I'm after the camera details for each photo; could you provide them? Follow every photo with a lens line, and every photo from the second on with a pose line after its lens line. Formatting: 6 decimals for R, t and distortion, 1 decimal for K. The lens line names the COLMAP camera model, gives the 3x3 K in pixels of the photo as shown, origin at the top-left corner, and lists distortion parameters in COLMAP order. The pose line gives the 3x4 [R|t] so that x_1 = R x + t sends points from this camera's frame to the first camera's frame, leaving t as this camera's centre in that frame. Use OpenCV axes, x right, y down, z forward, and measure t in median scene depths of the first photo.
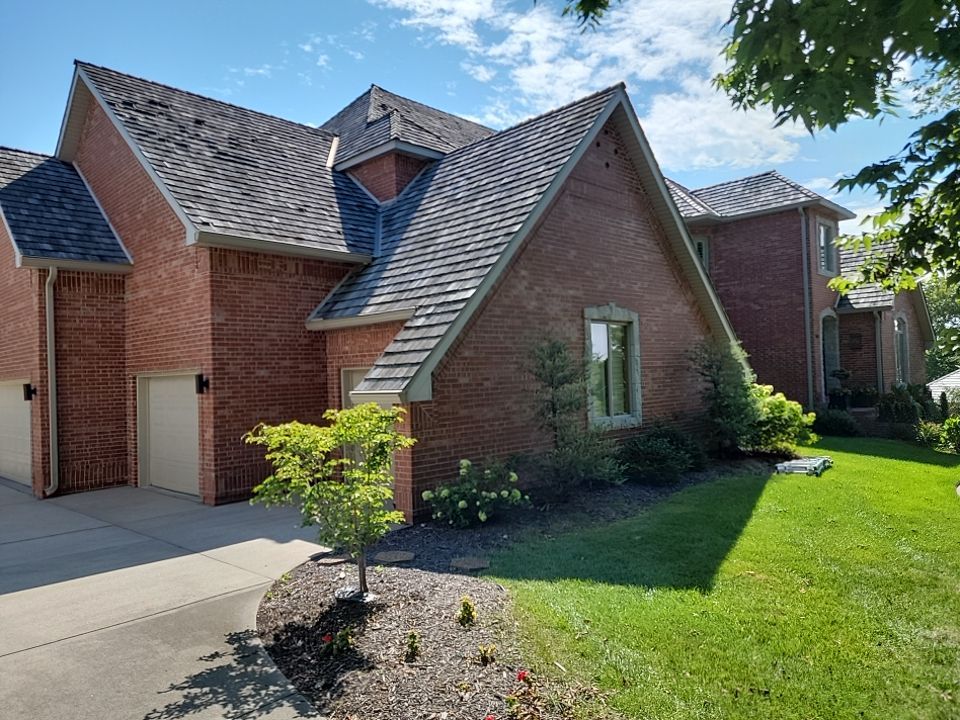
lens RADIAL K [[658.7, 0, 481.2], [0, 658.7, 387.8], [0, 0, 1]] dist [0.058515, -0.001631]
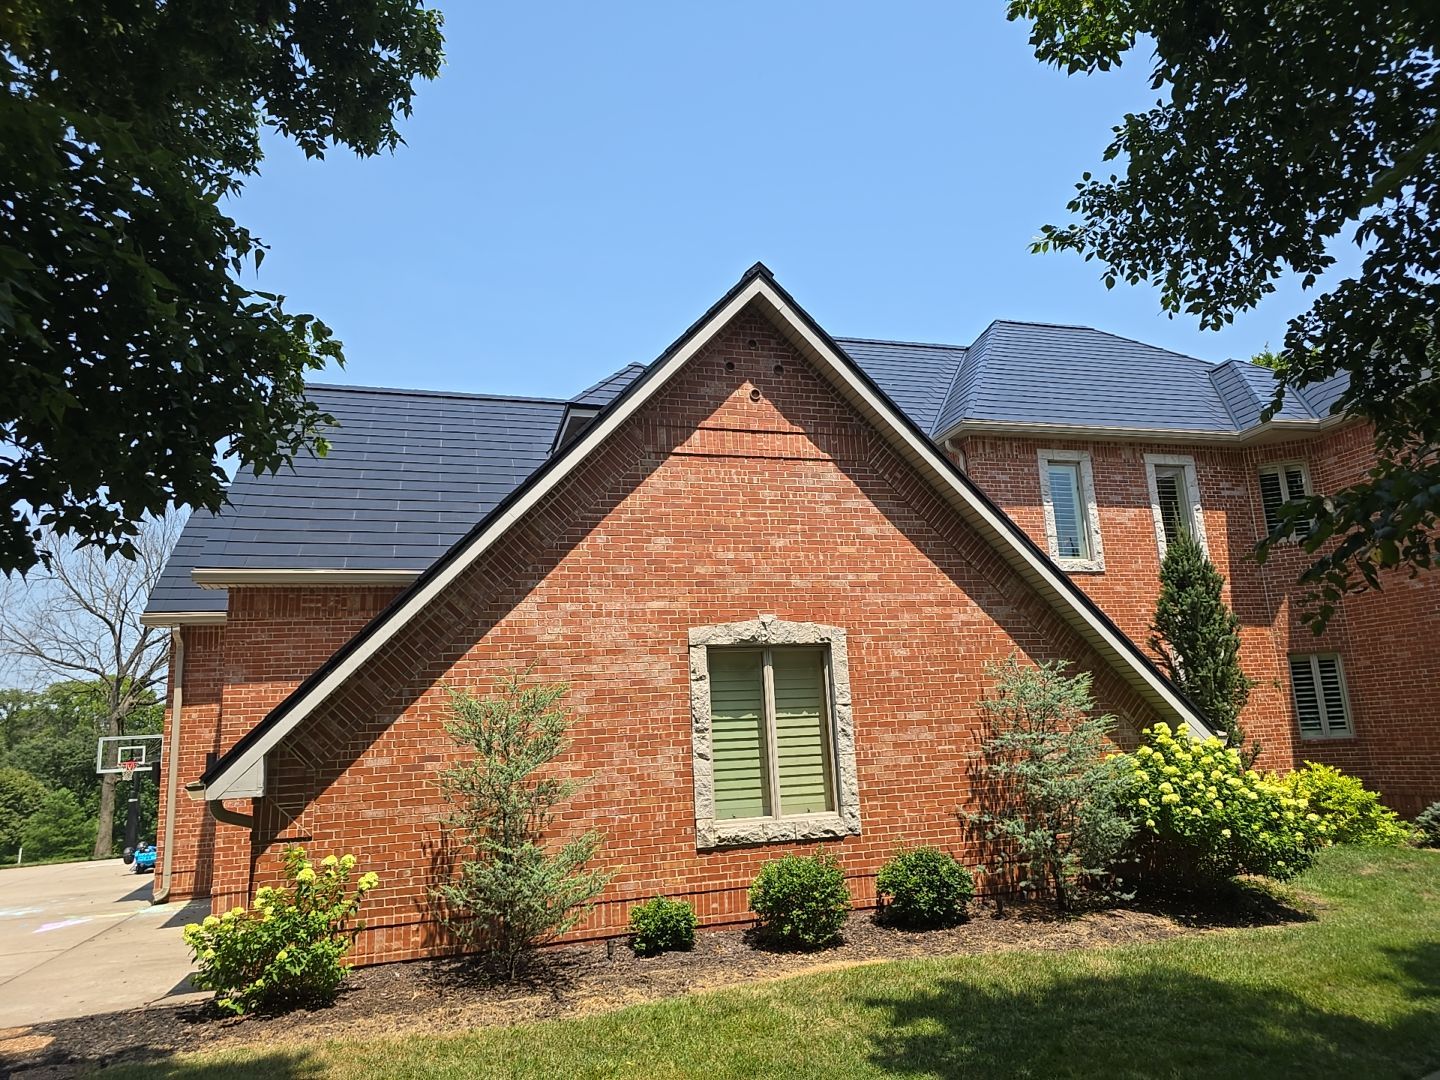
lens RADIAL K [[975.8, 0, 718.8], [0, 975.8, 576.9], [0, 0, 1]] dist [0.019356, -0.004395]
pose [[0.886244, -0.091580, -0.454075, 0.574051], [0.015925, 0.985706, -0.167721, -0.019230], [0.462945, 0.141411, 0.875034, 0.230364]]
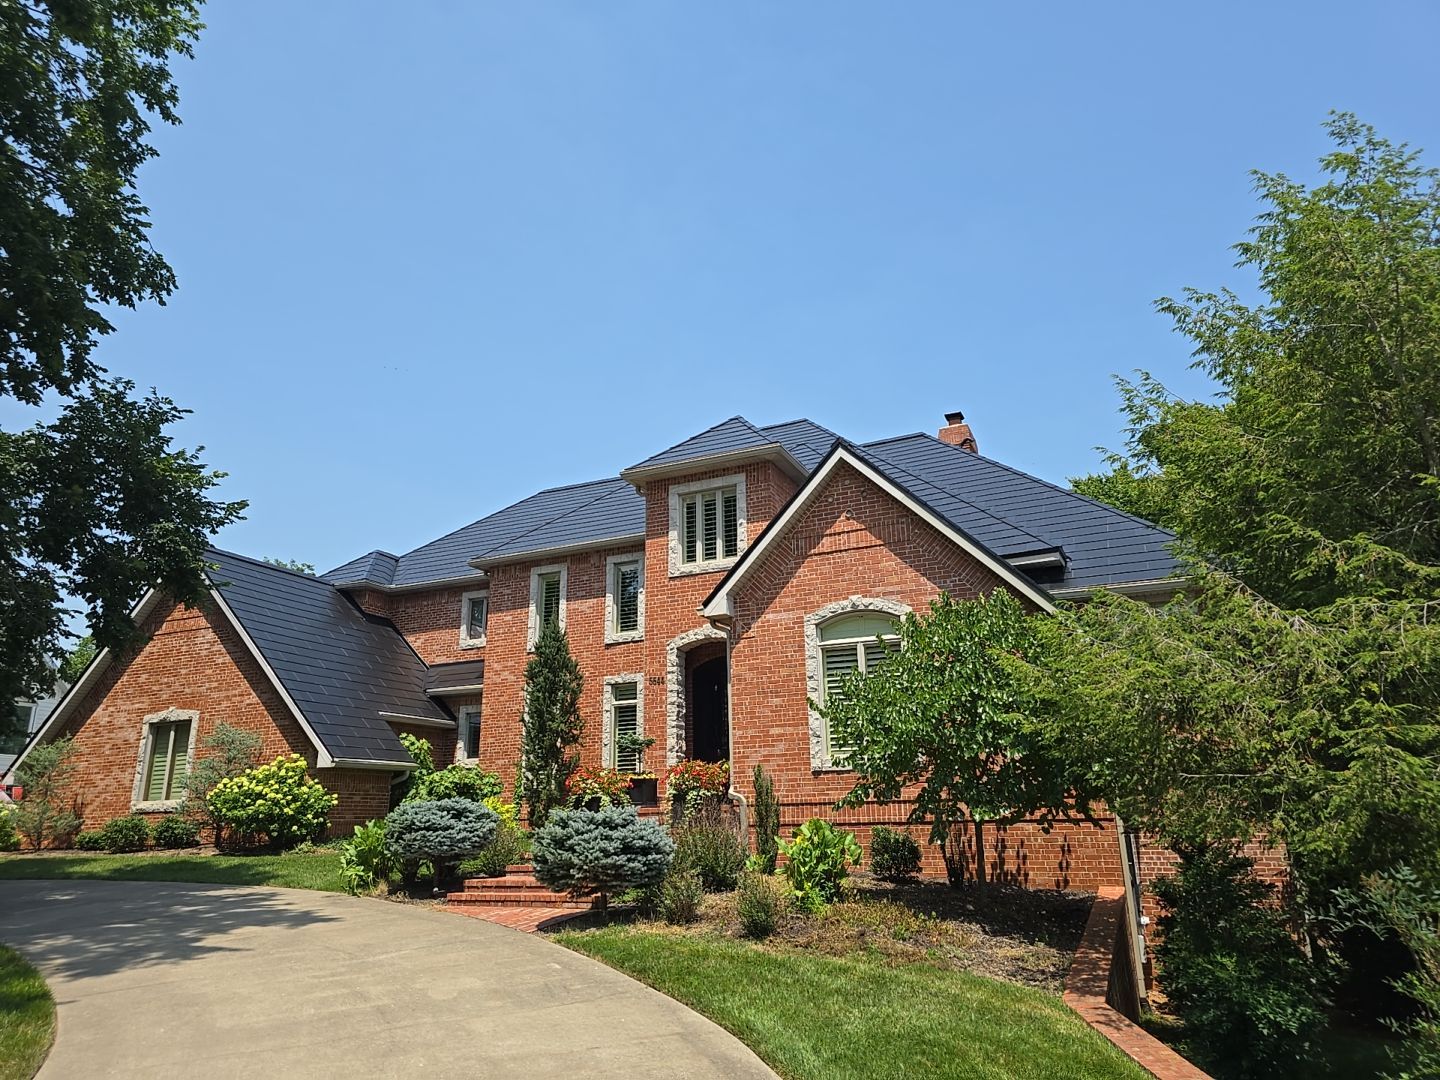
lens RADIAL K [[975.8, 0, 718.8], [0, 975.8, 576.9], [0, 0, 1]] dist [0.019356, -0.004395]
pose [[0.373566, -0.211621, -0.903142, 2.406929], [-0.001860, 0.973456, -0.228866, 0.056566], [0.927602, 0.087176, 0.363256, 1.315886]]
